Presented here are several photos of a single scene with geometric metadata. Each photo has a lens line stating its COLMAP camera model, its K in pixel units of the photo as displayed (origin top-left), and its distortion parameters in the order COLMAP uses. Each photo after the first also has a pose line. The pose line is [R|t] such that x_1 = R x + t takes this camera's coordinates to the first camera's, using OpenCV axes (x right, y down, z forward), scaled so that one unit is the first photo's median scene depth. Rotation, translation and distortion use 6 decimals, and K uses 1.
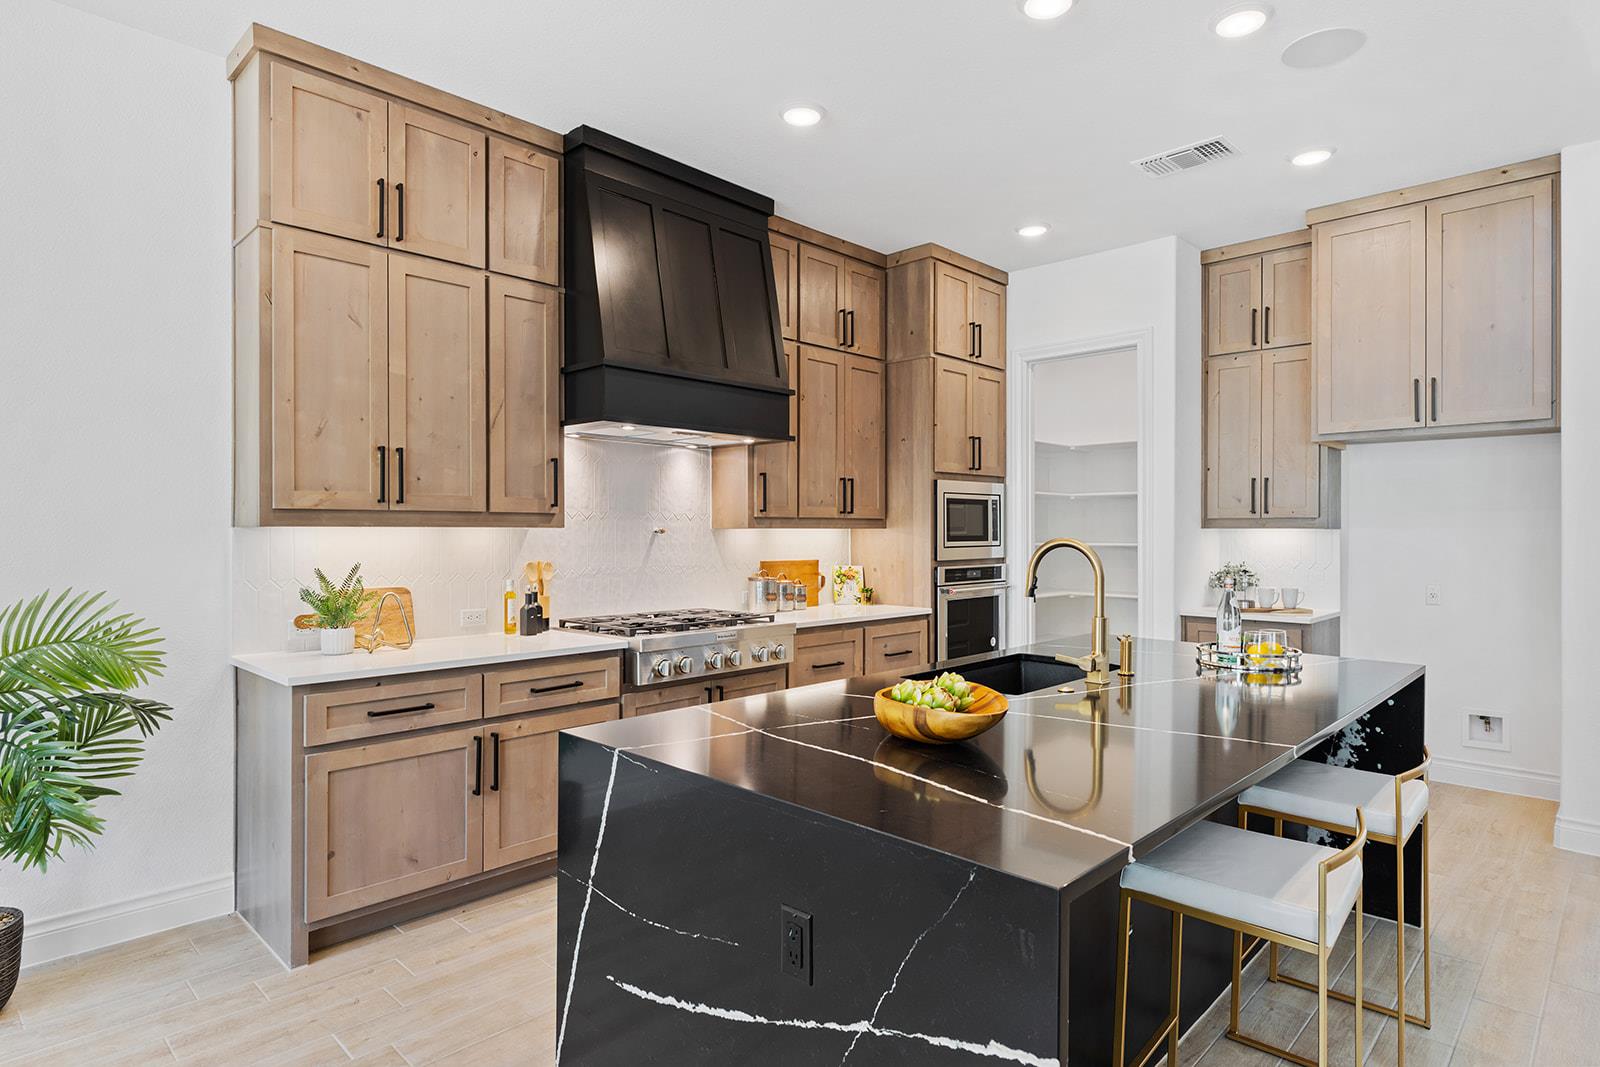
lens RADIAL K [[893.8, 0, 795.3], [0, 893.8, 530.8], [0, 0, 1]] dist [0.005932, 0.000958]
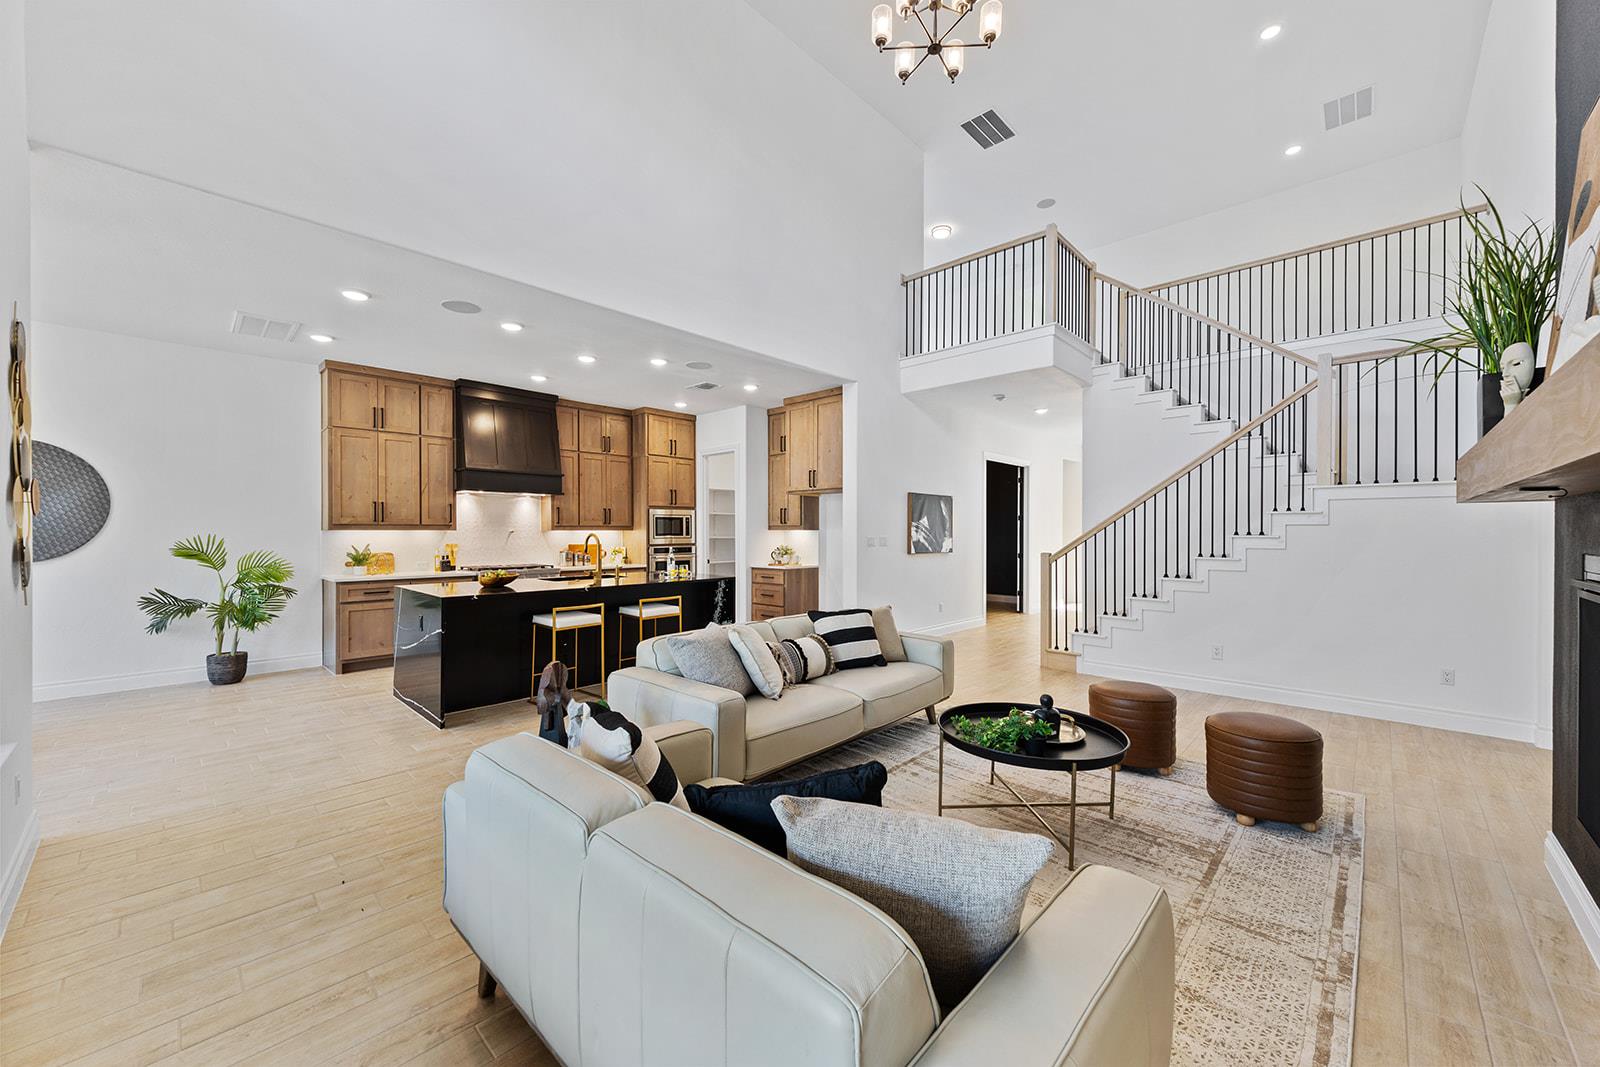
lens RADIAL K [[618.3, 0, 806.4], [0, 618.3, 534.7], [0, 0, 1]] dist [-0.003292, -0.000414]
pose [[0.999847, -0.003196, 0.017173, 0.738833], [0.003136, 0.999989, 0.003487, 0.006517], [-0.017184, -0.003433, 0.999846, -0.829165]]
